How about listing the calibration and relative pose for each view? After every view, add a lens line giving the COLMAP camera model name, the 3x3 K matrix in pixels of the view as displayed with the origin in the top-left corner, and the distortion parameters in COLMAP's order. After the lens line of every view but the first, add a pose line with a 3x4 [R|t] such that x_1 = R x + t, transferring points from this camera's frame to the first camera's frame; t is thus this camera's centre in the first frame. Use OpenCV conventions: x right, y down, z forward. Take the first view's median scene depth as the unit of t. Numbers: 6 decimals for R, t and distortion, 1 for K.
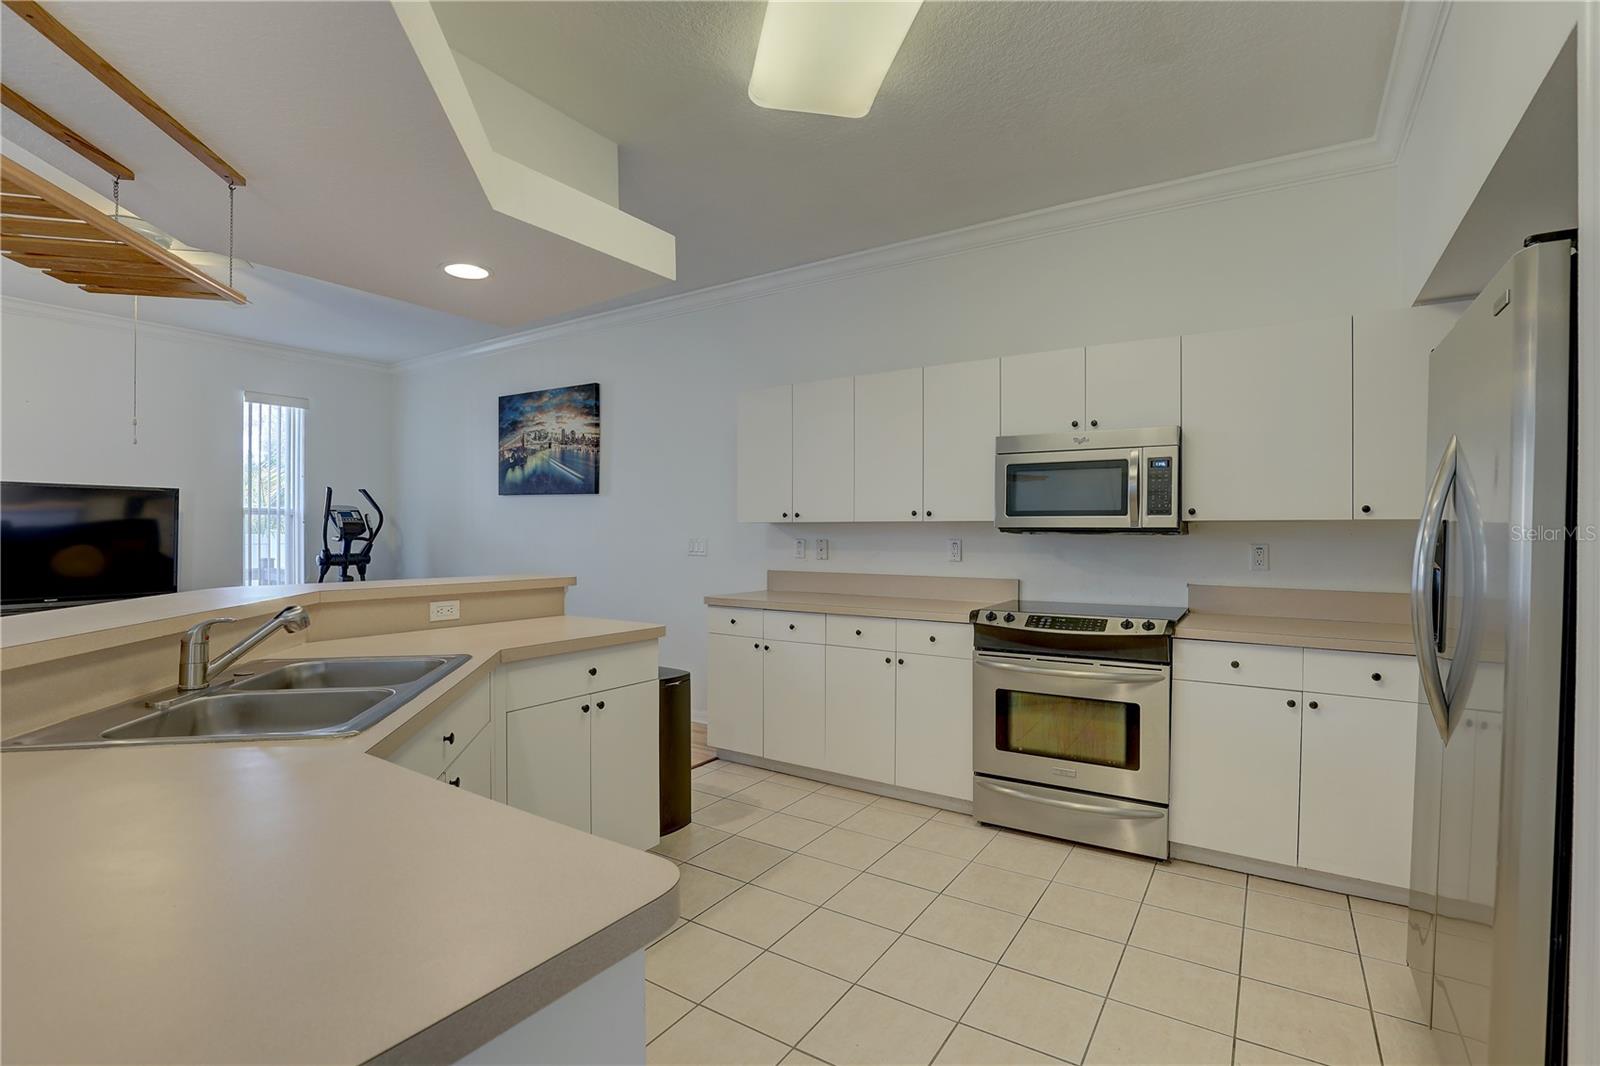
lens RADIAL K [[731.2, 0, 807.5], [0, 731.2, 538.1], [0, 0, 1]] dist [-0.030749, 0.003764]
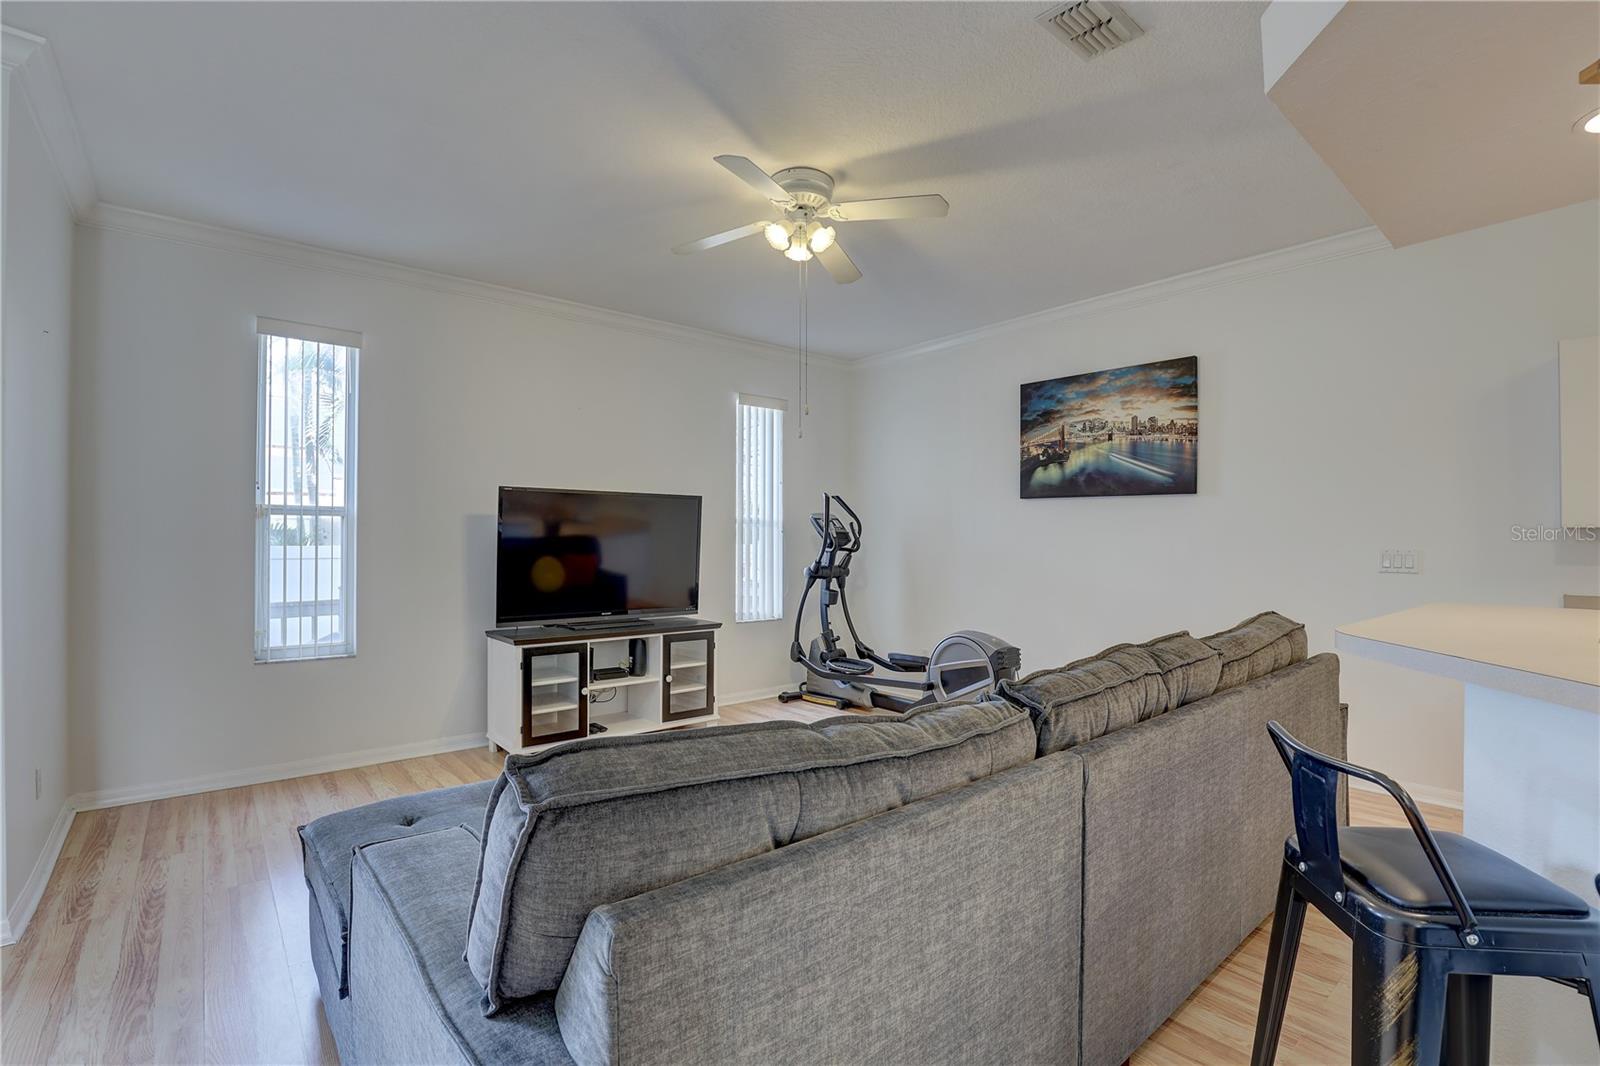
lens RADIAL K [[731.2, 0, 811.5], [0, 731.2, 540.4], [0, 0, 1]] dist [-0.030749, 0.003764]
pose [[0.960794, -0.002771, -0.277250, -0.471098], [-0.000144, 0.999945, -0.010491, -0.001087], [0.277263, 0.010120, 0.960741, 0.117772]]
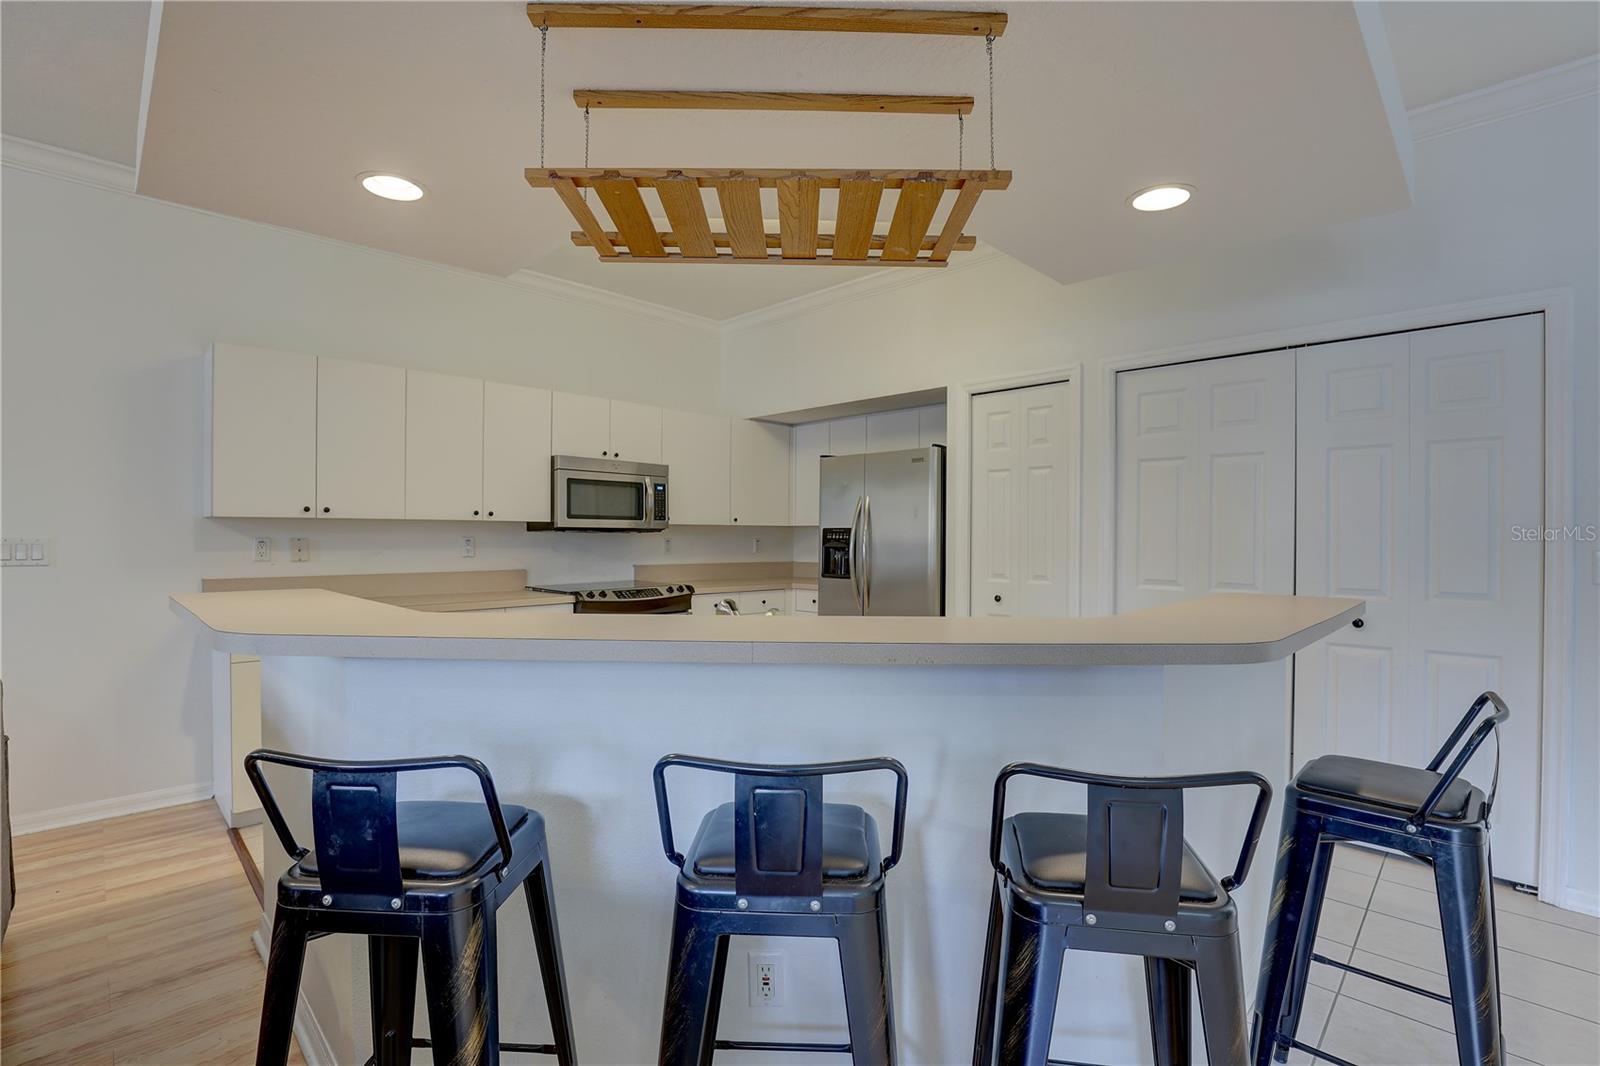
lens RADIAL K [[731.2, 0, 814.1], [0, 731.2, 534.2], [0, 0, 1]] dist [-0.030749, 0.003764]
pose [[0.189664, -0.002299, 0.981846, -0.550940], [0.001819, 0.999996, 0.001990, -0.002355], [-0.981847, 0.001409, 0.189668, 0.203826]]
